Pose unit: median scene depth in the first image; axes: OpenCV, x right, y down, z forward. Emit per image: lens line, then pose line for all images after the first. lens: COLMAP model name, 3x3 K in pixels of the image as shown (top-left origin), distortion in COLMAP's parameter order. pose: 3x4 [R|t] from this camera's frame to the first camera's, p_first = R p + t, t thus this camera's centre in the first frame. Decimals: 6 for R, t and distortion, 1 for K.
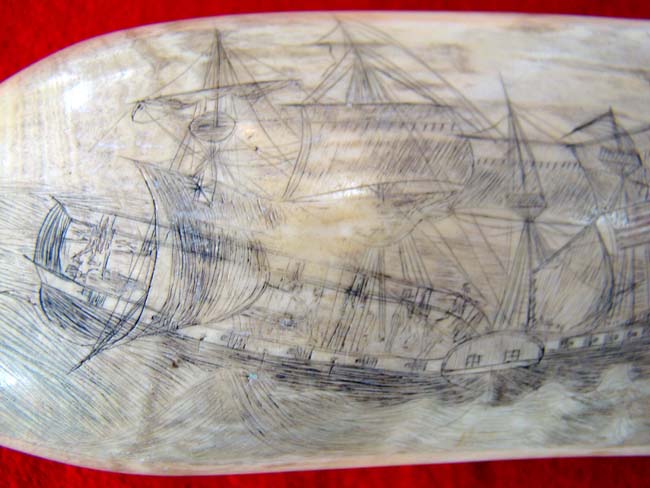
lens RADIAL K [[595.6, 0, 324.7], [0, 595.6, 241.1], [0, 0, 1]] dist [-0.241198, 0.087319]
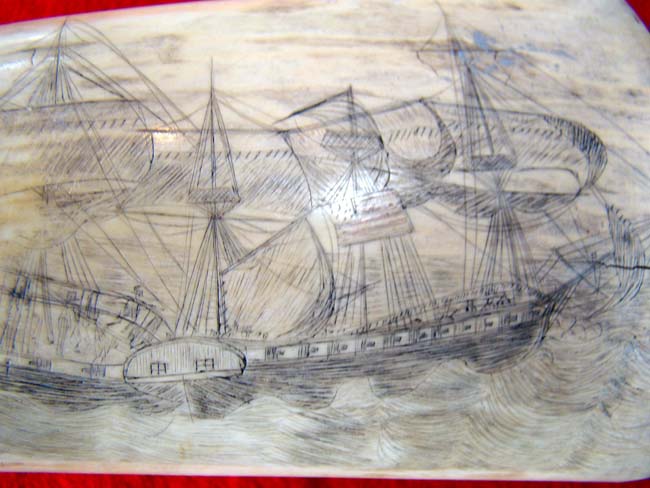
lens RADIAL K [[595.6, 0, 324.7], [0, 595.6, 241.1], [0, 0, 1]] dist [-0.241198, 0.087319]
pose [[0.998542, -0.021921, -0.049336, 0.566579], [0.021729, 0.999754, -0.004424, 0.009958], [0.049421, 0.003345, 0.998772, 0.077815]]
